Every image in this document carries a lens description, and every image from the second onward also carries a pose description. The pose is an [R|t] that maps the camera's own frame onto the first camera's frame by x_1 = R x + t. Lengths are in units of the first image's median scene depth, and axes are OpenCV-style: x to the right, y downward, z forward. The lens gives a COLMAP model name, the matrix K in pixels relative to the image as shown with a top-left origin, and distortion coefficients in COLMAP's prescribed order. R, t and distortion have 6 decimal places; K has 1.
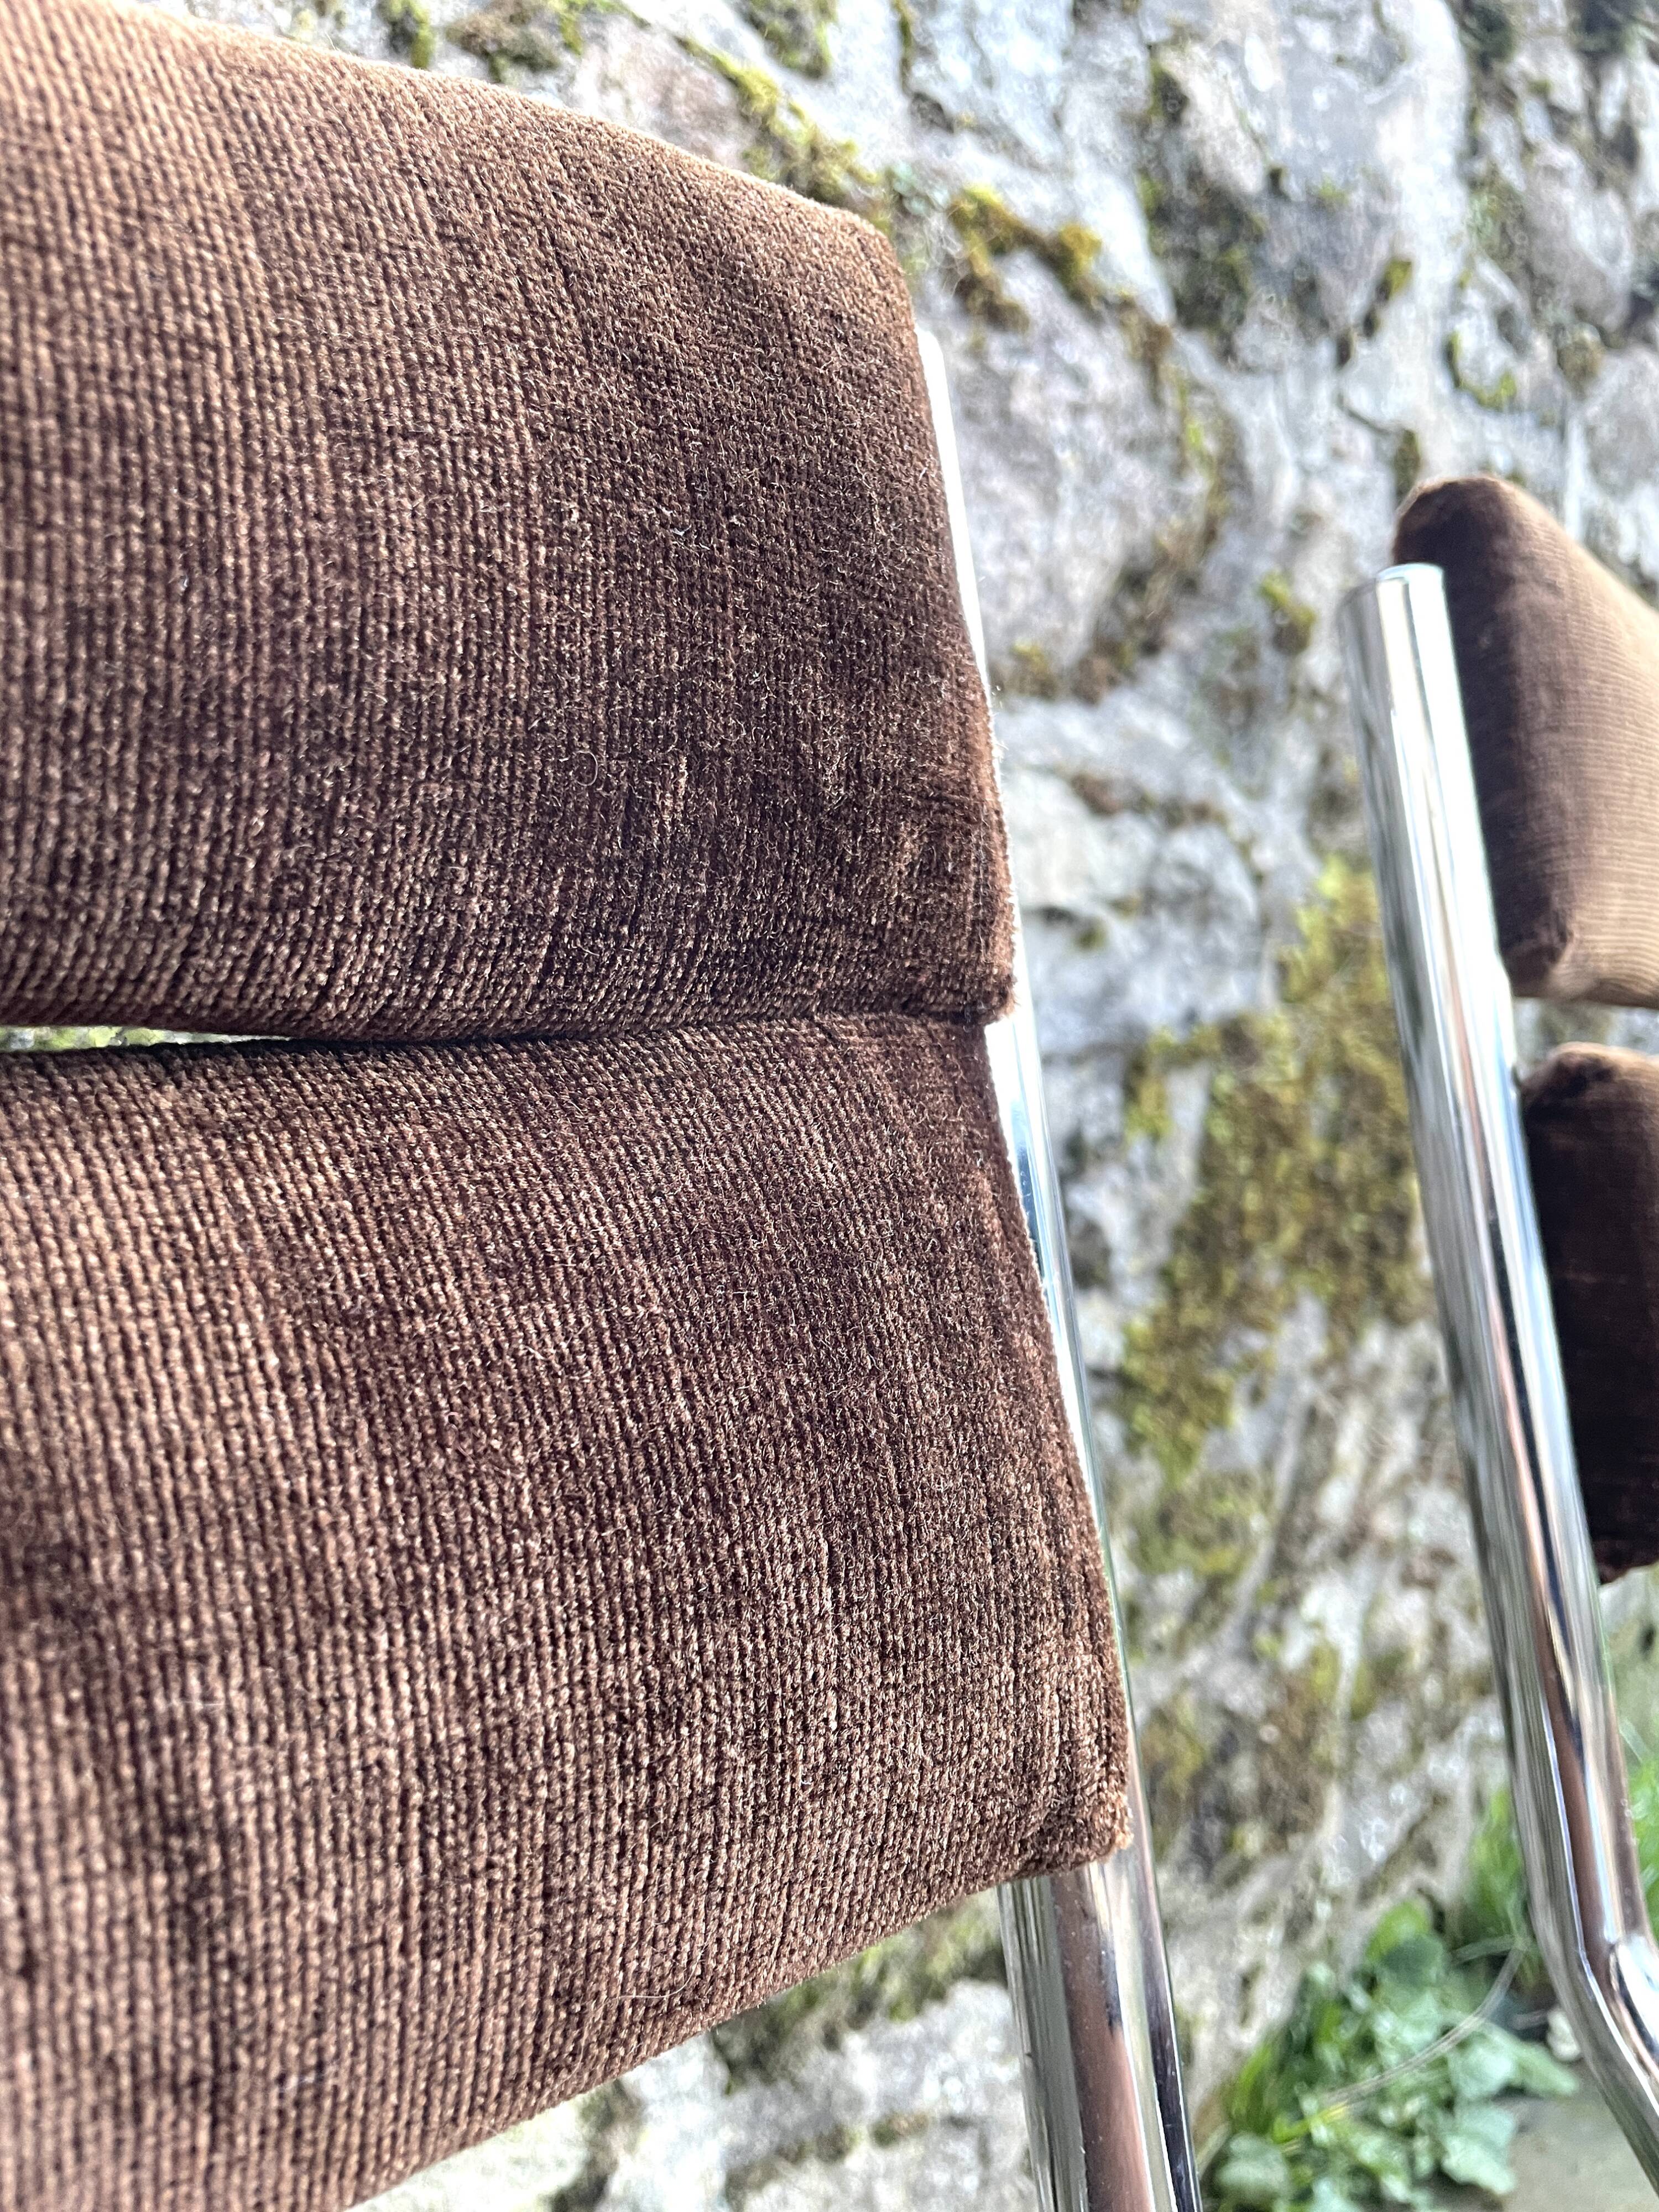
lens RADIAL K [[1709.0, 0, 815.3], [0, 1709.0, 1104.0], [0, 0, 1]] dist [0.086932, -0.115198]
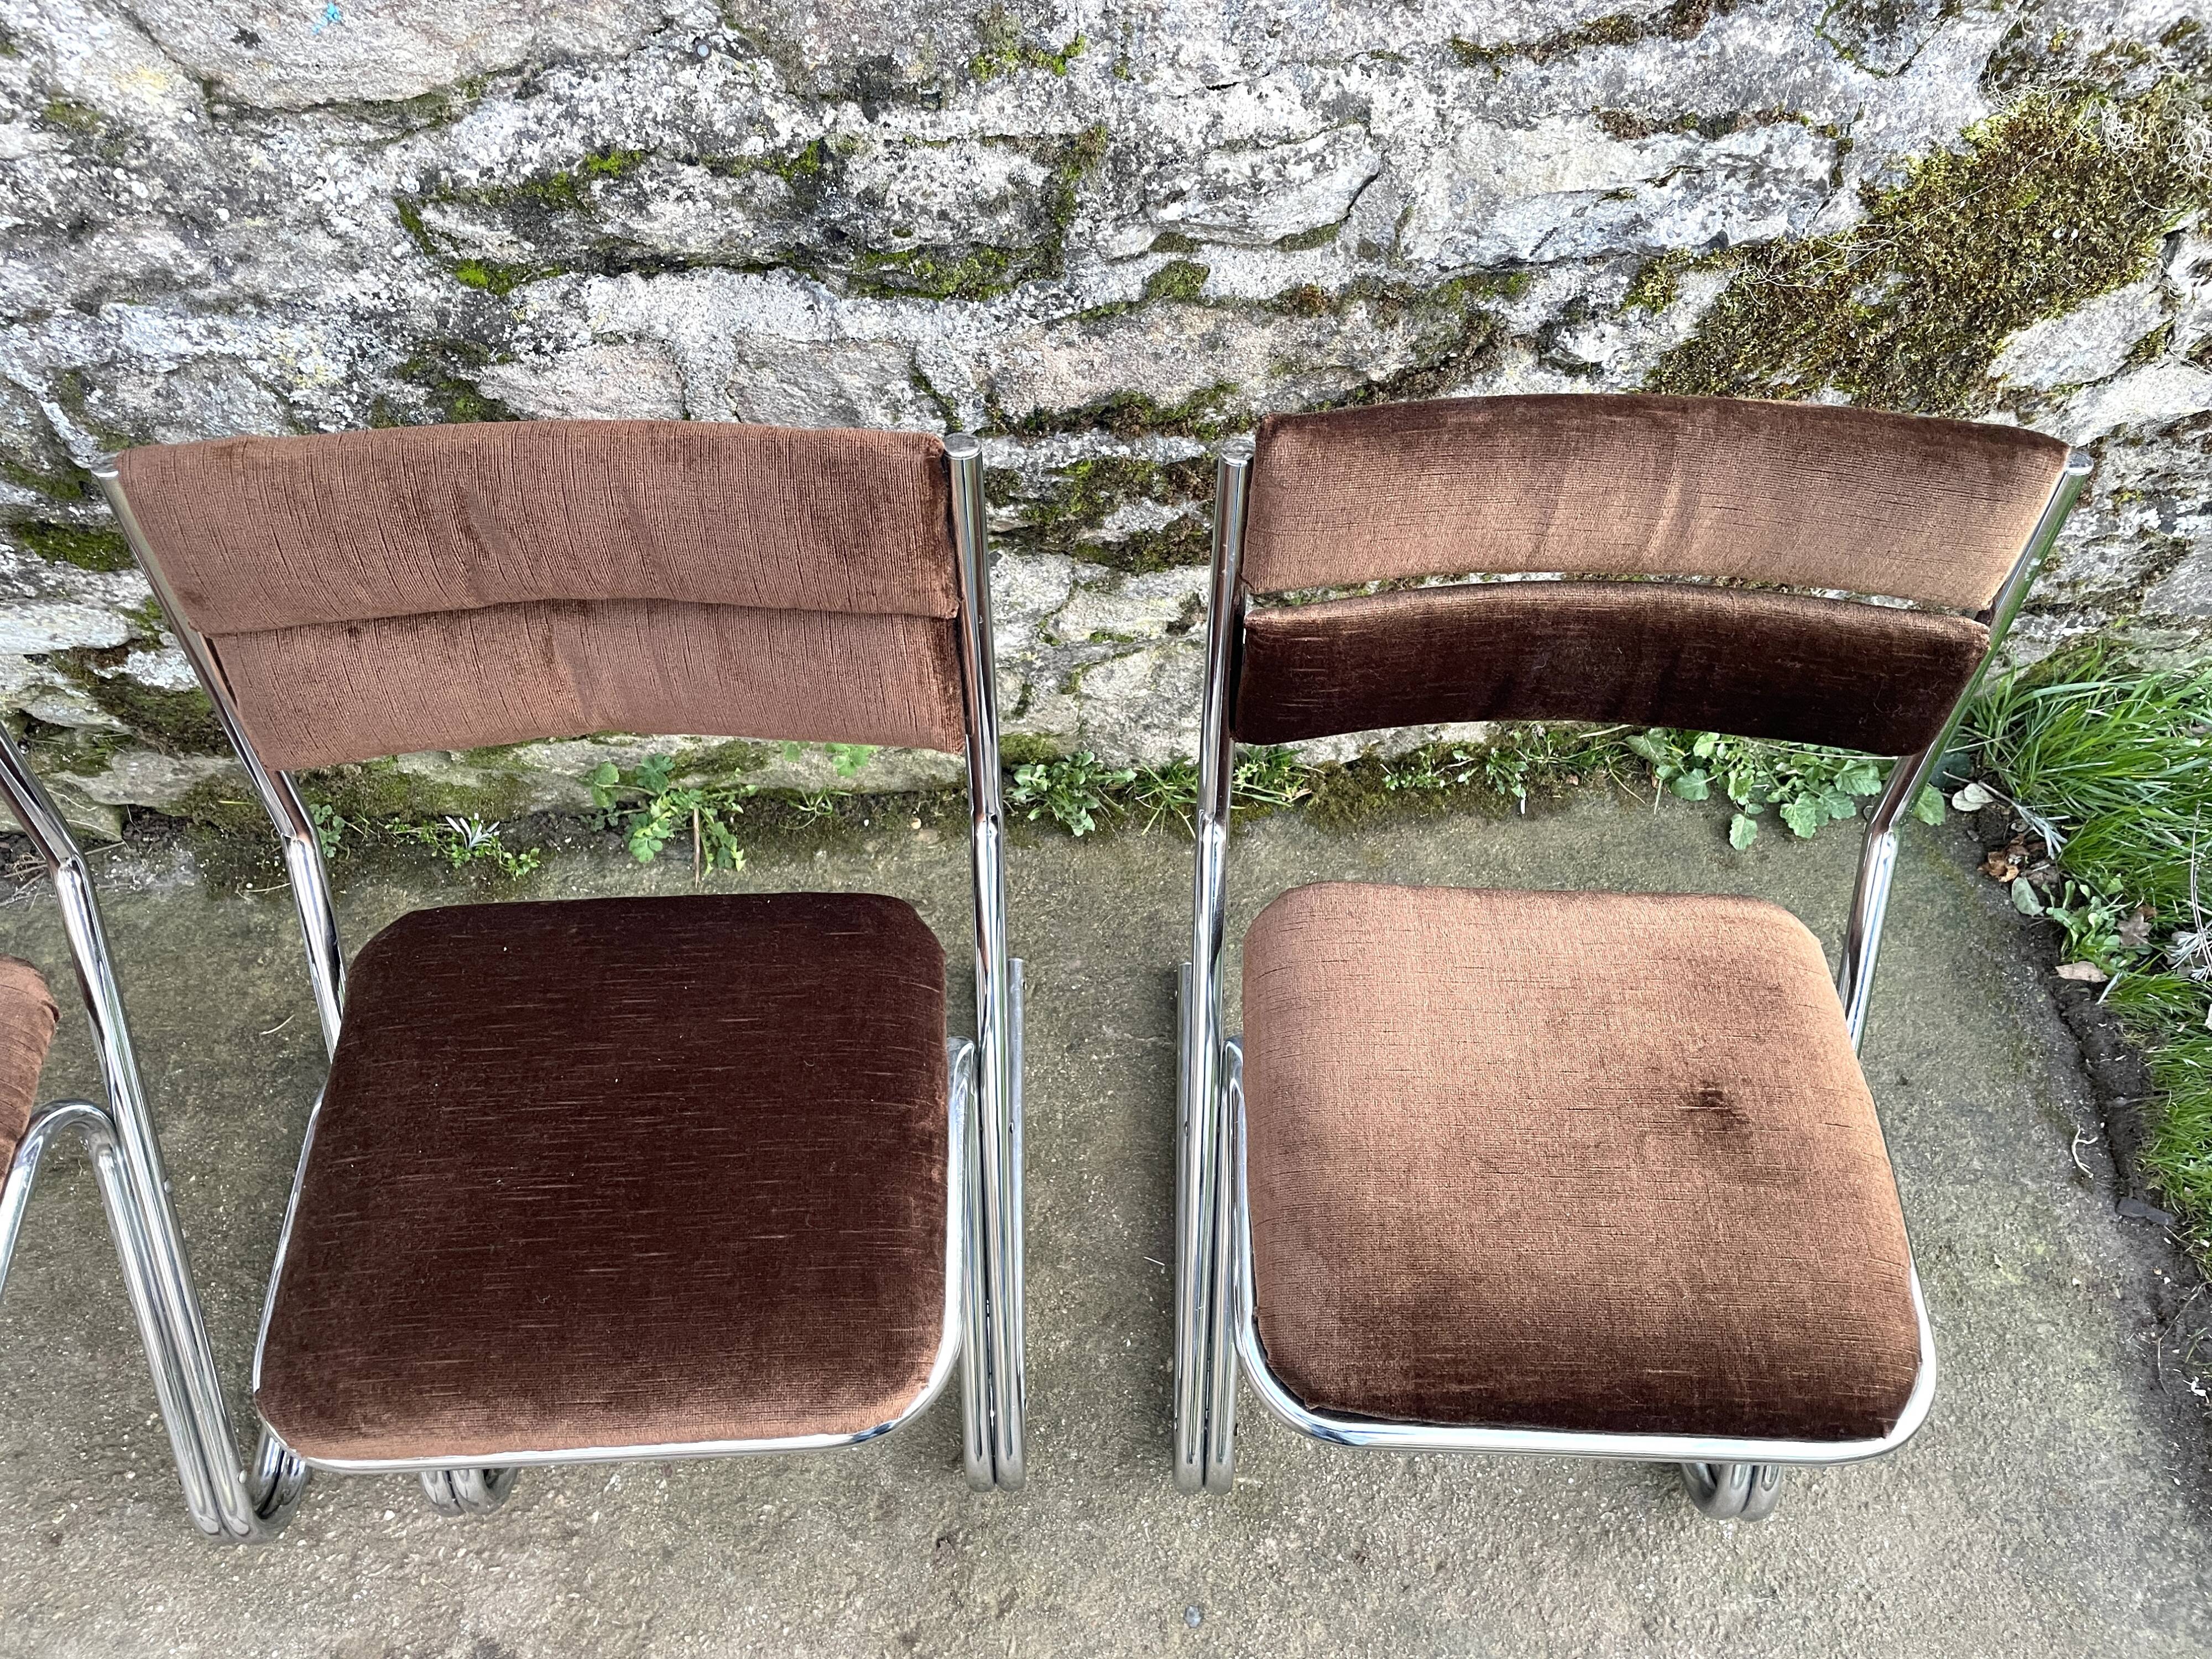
lens RADIAL K [[1655.2, 0, 1111.8], [0, 1655.2, 804.7], [0, 0, 1]] dist [0.083309, -0.107610]
pose [[0.730287, 0.568137, -0.379344, 0.663242], [-0.029231, 0.580773, 0.813540, -0.922983], [0.682515, -0.583029, 0.440739, -0.236019]]
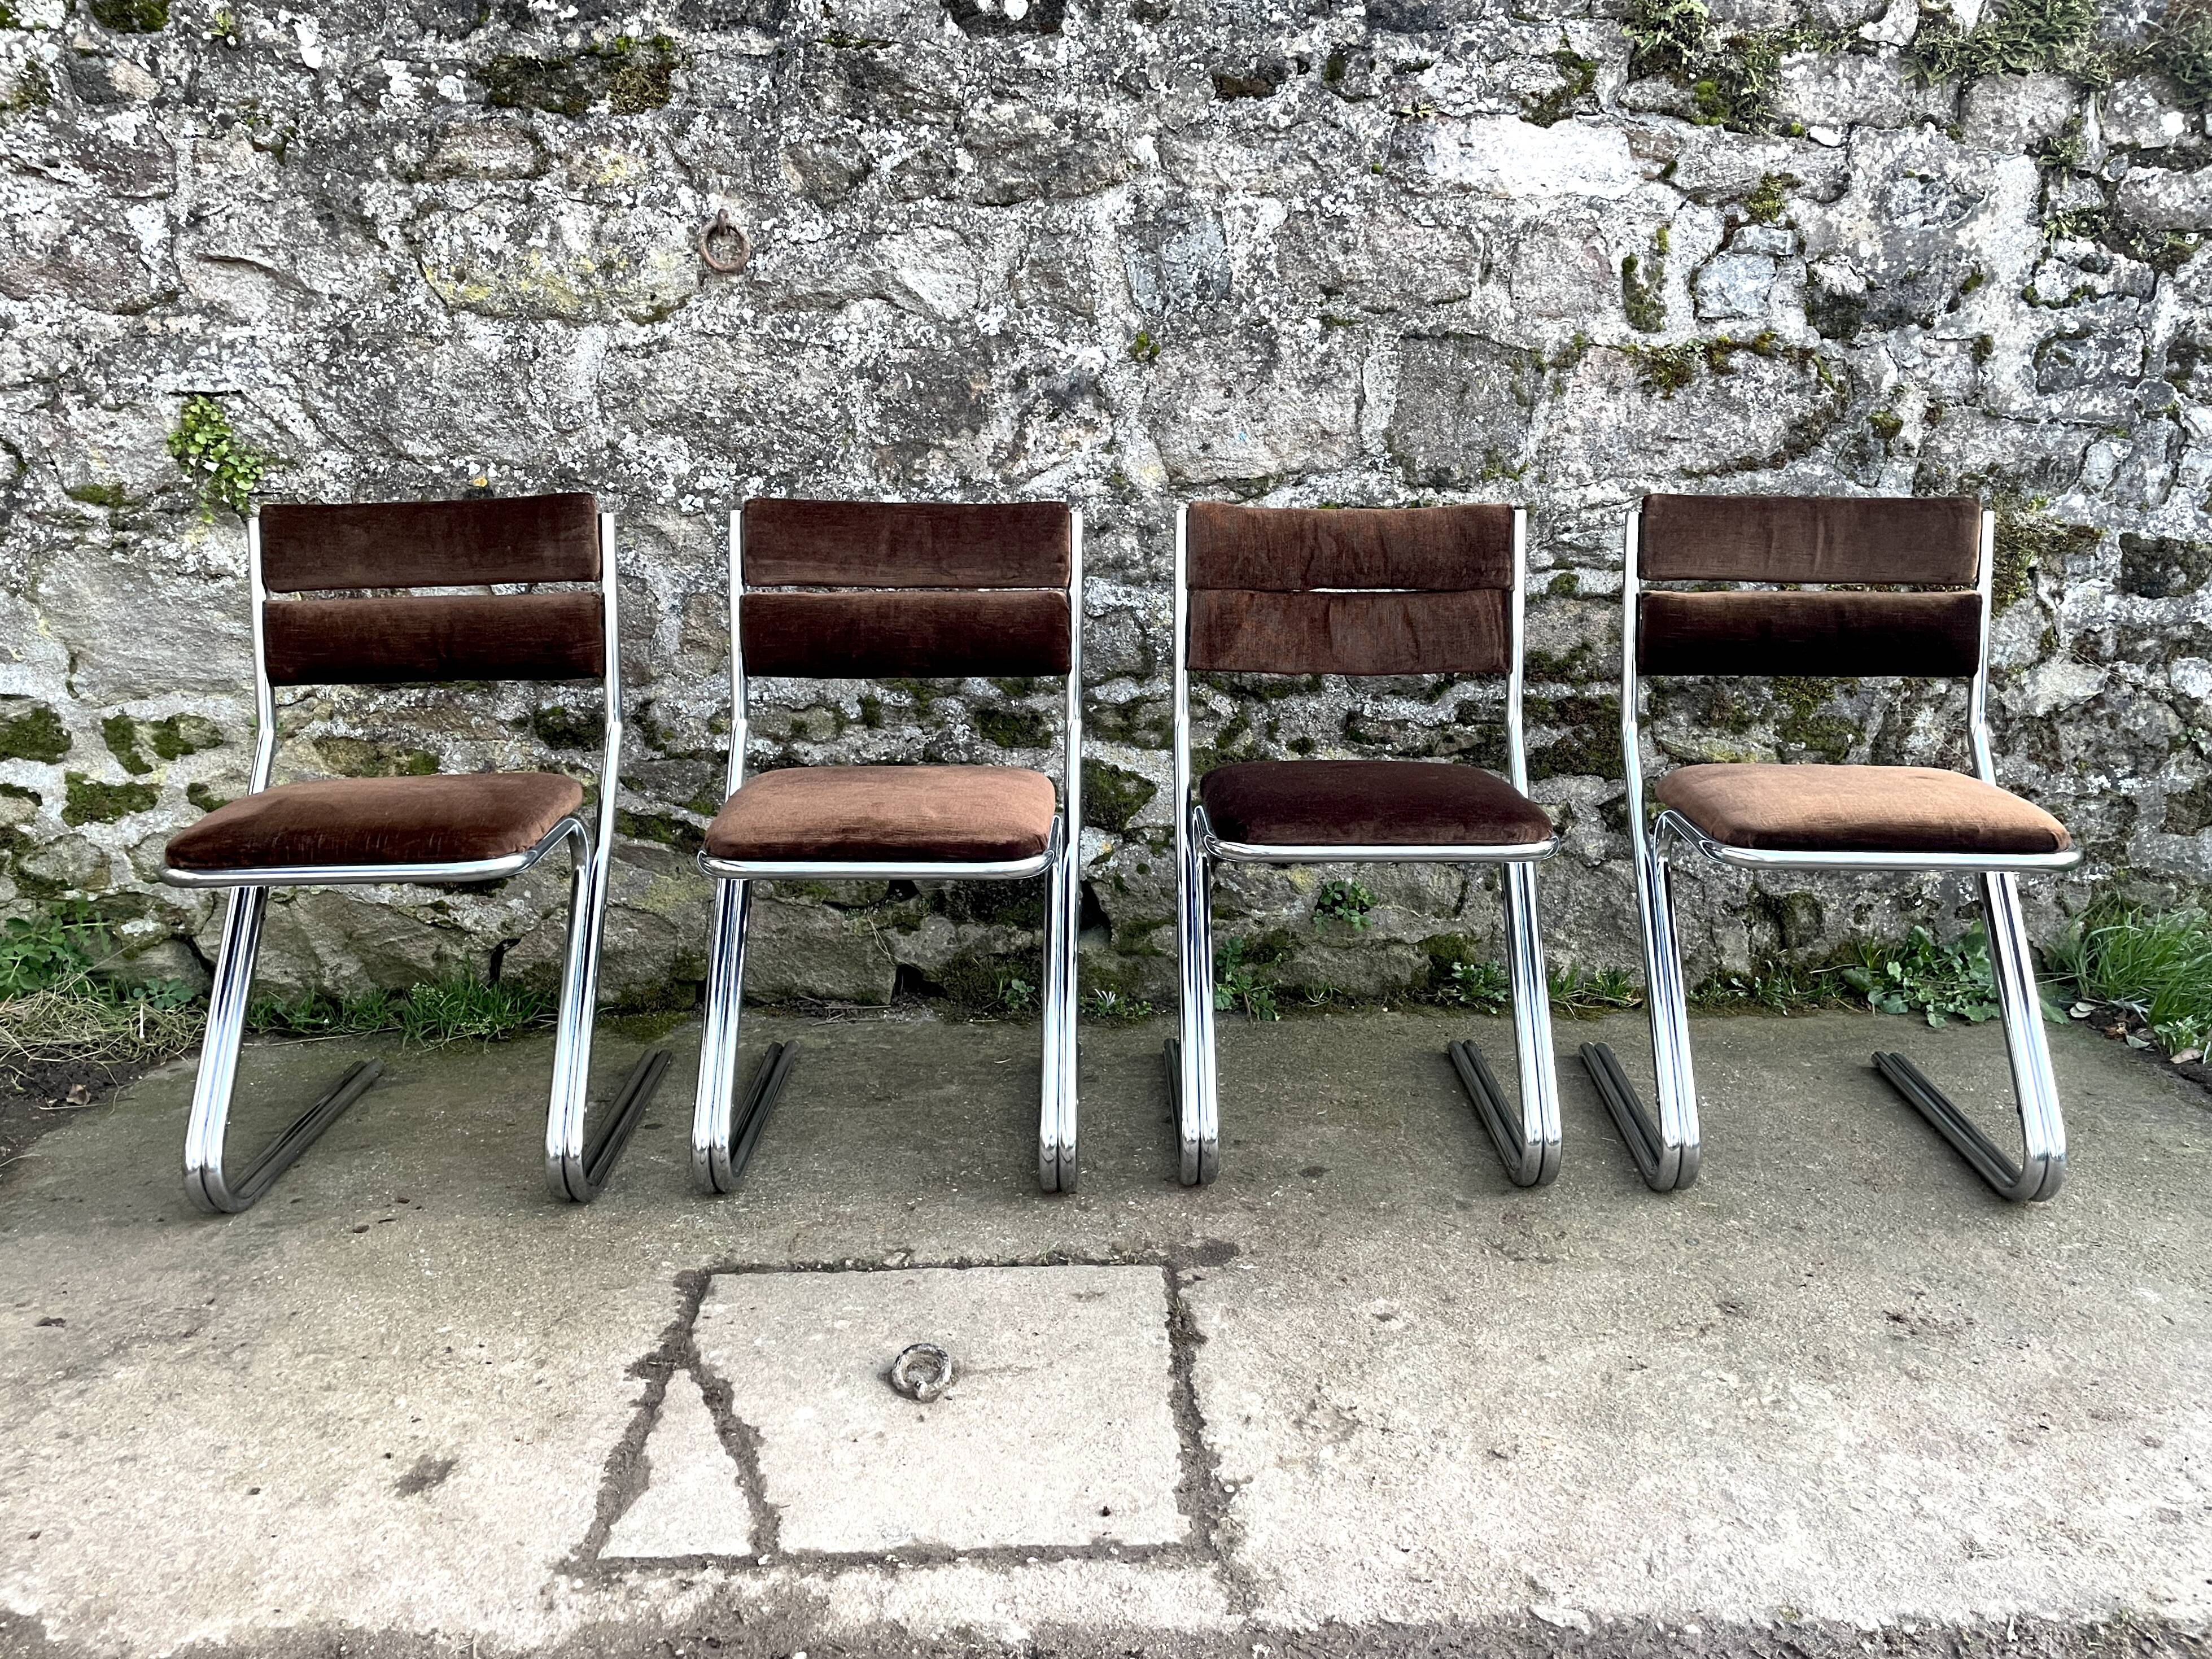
lens RADIAL K [[1709.1, 0, 1120.0], [0, 1709.1, 835.8], [0, 0, 1]] dist [0.086932, -0.115198]
pose [[0.706013, 0.154904, -0.691050, 1.619637], [-0.026036, 0.980803, 0.193254, -0.146290], [0.707720, -0.118447, 0.696493, -2.200656]]
